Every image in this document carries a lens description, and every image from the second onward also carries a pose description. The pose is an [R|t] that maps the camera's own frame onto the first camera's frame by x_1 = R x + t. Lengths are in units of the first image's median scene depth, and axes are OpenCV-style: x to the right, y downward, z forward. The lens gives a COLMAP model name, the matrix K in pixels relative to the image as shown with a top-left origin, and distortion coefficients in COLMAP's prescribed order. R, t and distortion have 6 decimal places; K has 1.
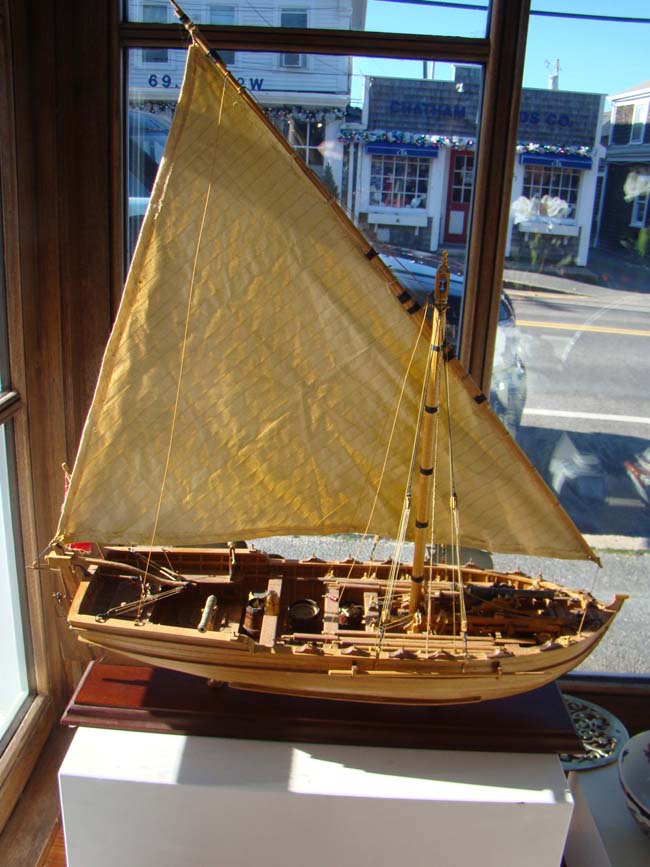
lens RADIAL K [[806.1, 0, 322.3], [0, 806.1, 445.1], [0, 0, 1]] dist [-0.179197, 0.100322]
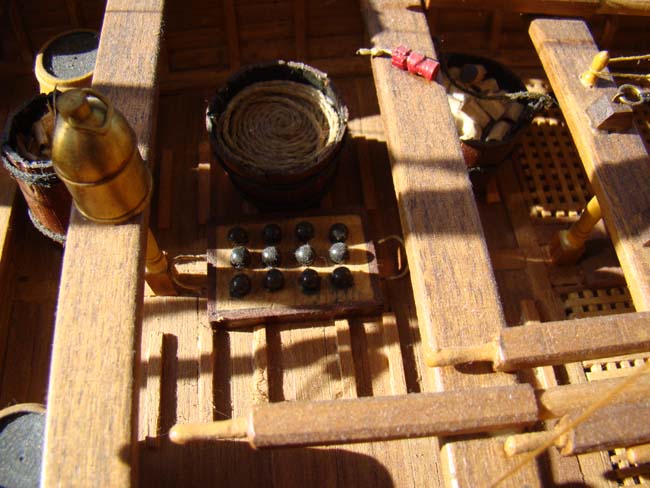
lens RADIAL K [[604.3, 0, 325.0], [0, 604.3, 244.0], [0, 0, 1]] dist [-0.179197, 0.100322]
pose [[0.993693, -0.096154, 0.057697, -0.024422], [0.040820, 0.789390, 0.612533, 0.142005], [-0.104443, -0.606315, 0.788336, 0.910094]]
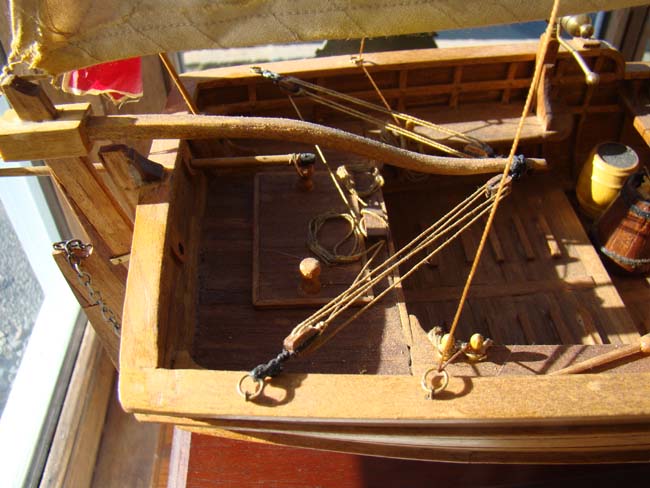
lens RADIAL K [[604.3, 0, 325.0], [0, 604.3, 244.0], [0, 0, 1]] dist [-0.179197, 0.100322]
pose [[0.993382, -0.113771, 0.015731, -0.247927], [0.098974, 0.917461, 0.385317, 0.113740], [-0.058271, -0.381210, 0.922650, 0.810046]]
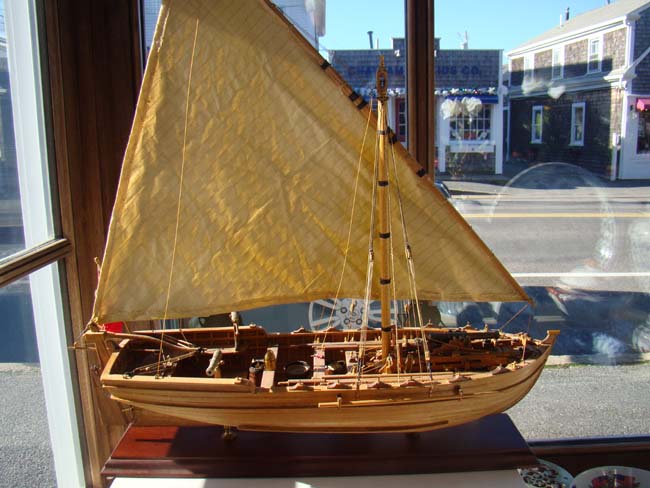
lens RADIAL K [[604.3, 0, 325.0], [0, 604.3, 244.0], [0, 0, 1]] dist [-0.179197, 0.100322]
pose [[0.996858, -0.076409, 0.020877, 0.016123], [0.078546, 0.987595, -0.135962, 0.157291], [-0.010230, 0.137175, 0.990494, 0.072644]]
